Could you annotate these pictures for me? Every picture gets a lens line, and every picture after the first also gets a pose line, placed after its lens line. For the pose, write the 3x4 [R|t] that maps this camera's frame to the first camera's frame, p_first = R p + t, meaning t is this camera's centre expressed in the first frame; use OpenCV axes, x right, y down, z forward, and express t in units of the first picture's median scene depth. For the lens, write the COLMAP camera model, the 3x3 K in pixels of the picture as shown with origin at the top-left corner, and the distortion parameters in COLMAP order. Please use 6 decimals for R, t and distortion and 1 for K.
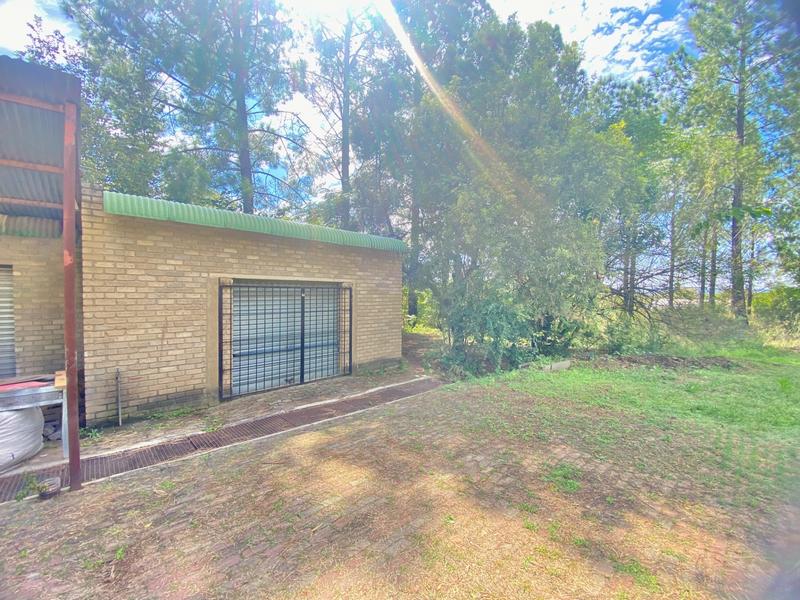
lens RADIAL K [[326.2, 0, 395.7], [0, 326.2, 297.9], [0, 0, 1]] dist [0.021461, -0.017368]
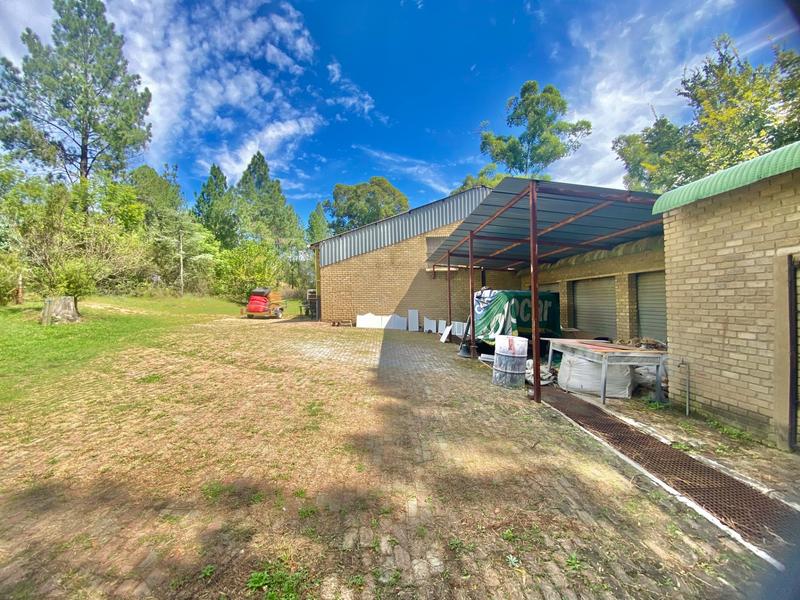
lens RADIAL K [[326.2, 0, 395.7], [0, 326.2, 297.9], [0, 0, 1]] dist [0.021461, -0.017368]
pose [[-0.653468, -0.002406, -0.756951, 0.509100], [0.003927, 0.999971, -0.006568, 0.028935], [0.756944, -0.007265, -0.653439, 0.969032]]
